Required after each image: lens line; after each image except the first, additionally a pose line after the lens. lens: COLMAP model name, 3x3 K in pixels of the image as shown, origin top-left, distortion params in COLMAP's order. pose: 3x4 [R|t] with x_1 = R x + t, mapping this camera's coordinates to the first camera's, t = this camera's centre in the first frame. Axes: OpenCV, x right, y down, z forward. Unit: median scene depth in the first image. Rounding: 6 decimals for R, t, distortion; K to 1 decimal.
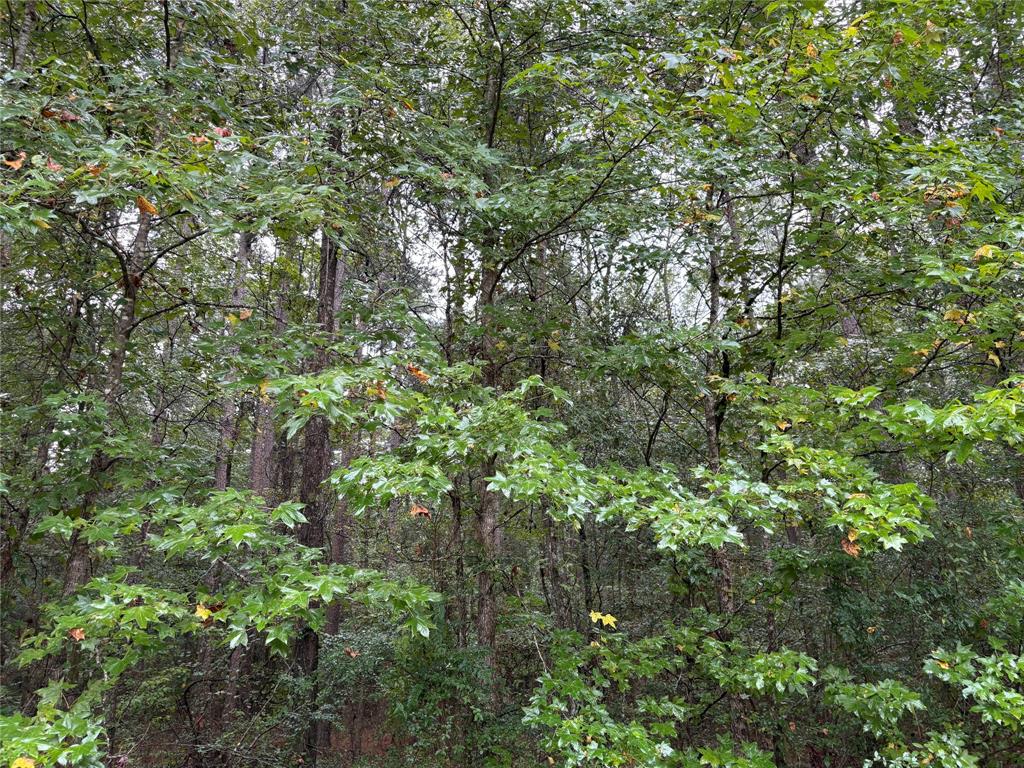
lens RADIAL K [[782.3, 0, 512.4], [0, 782.3, 384.7], [0, 0, 1]] dist [0.046032, -0.044835]
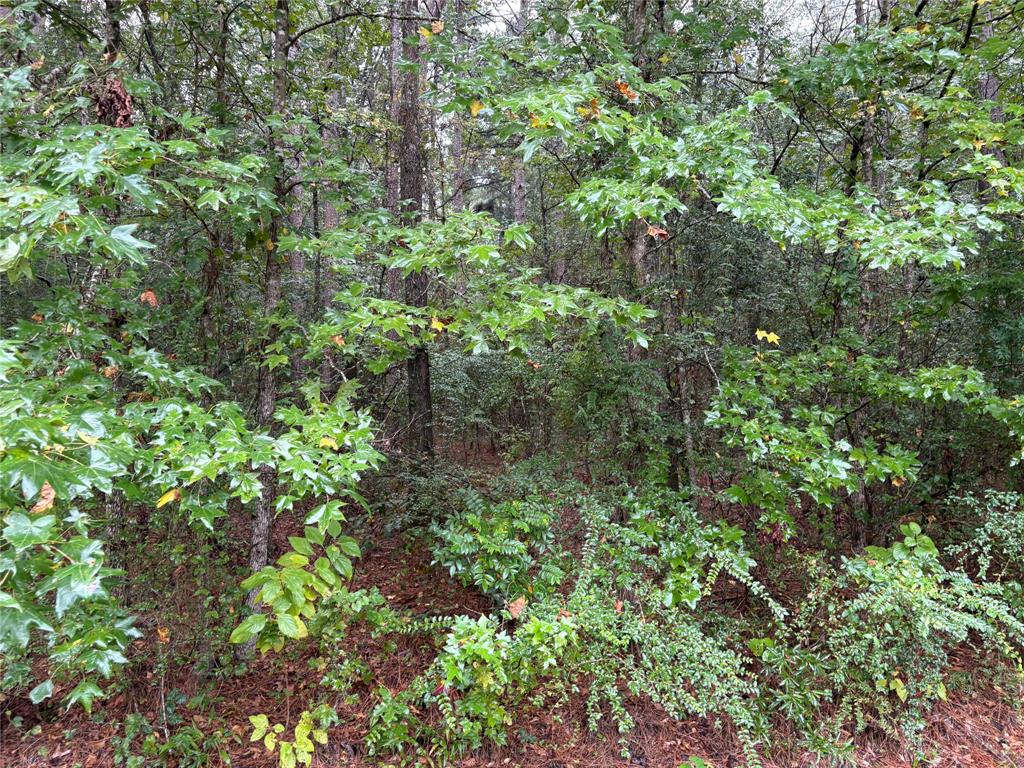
lens RADIAL K [[782.3, 0, 512.4], [0, 782.3, 384.7], [0, 0, 1]] dist [0.046032, -0.044835]
pose [[0.998178, 0.012511, -0.059034, -0.193638], [0.007855, 0.943008, 0.332678, 0.002969], [0.059832, -0.332536, 0.941191, -0.050156]]
